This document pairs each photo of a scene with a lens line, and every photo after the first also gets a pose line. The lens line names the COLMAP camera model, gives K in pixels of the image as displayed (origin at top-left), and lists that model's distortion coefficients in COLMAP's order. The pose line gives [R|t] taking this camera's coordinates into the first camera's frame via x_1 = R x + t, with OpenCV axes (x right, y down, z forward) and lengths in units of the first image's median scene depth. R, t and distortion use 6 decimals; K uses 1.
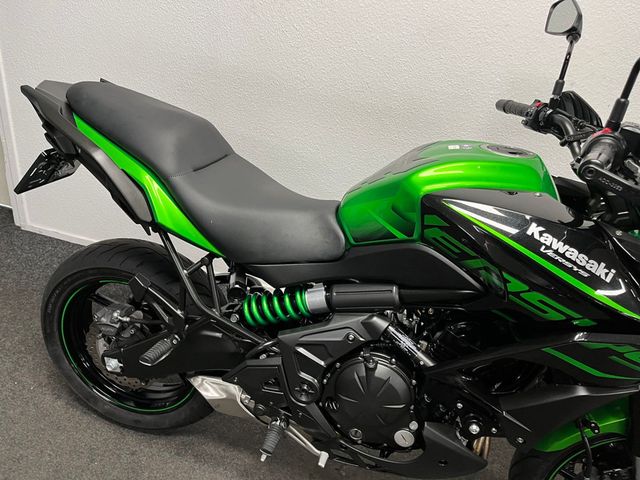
lens RADIAL K [[484.7, 0, 318.6], [0, 484.7, 240.8], [0, 0, 1]] dist [0.076226, -0.097720]
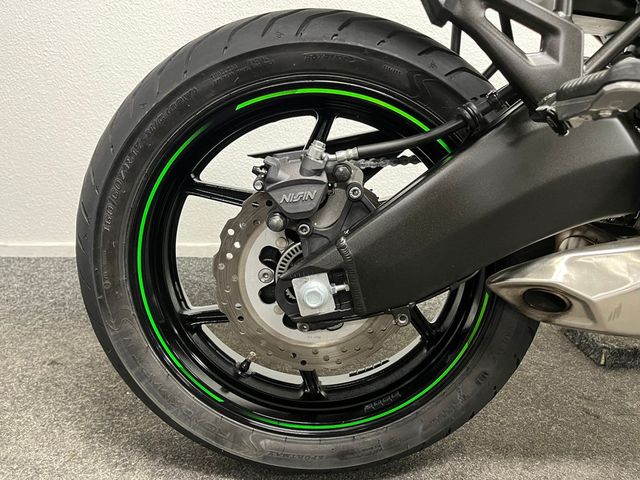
lens RADIAL K [[486.3, 0, 322.6], [0, 486.3, 241.8], [0, 0, 1]] dist [0.076141, -0.103085]
pose [[0.957715, -0.208444, 0.198327, -0.586365], [0.237143, 0.962207, -0.133870, 0.322311], [-0.162927, 0.175242, 0.970951, 0.734047]]
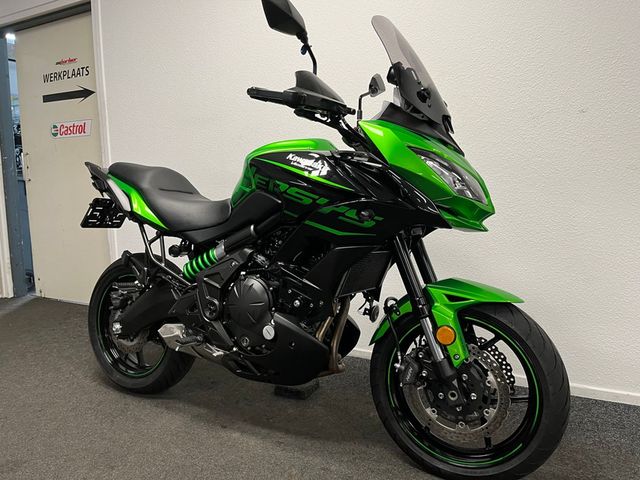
lens RADIAL K [[486.3, 0, 322.6], [0, 486.3, 241.8], [0, 0, 1]] dist [0.076141, -0.103085]
pose [[0.959330, -0.122741, -0.254204, 0.749917], [0.009248, 0.913703, -0.406277, 0.770741], [0.282134, 0.387403, 0.877678, -0.329707]]
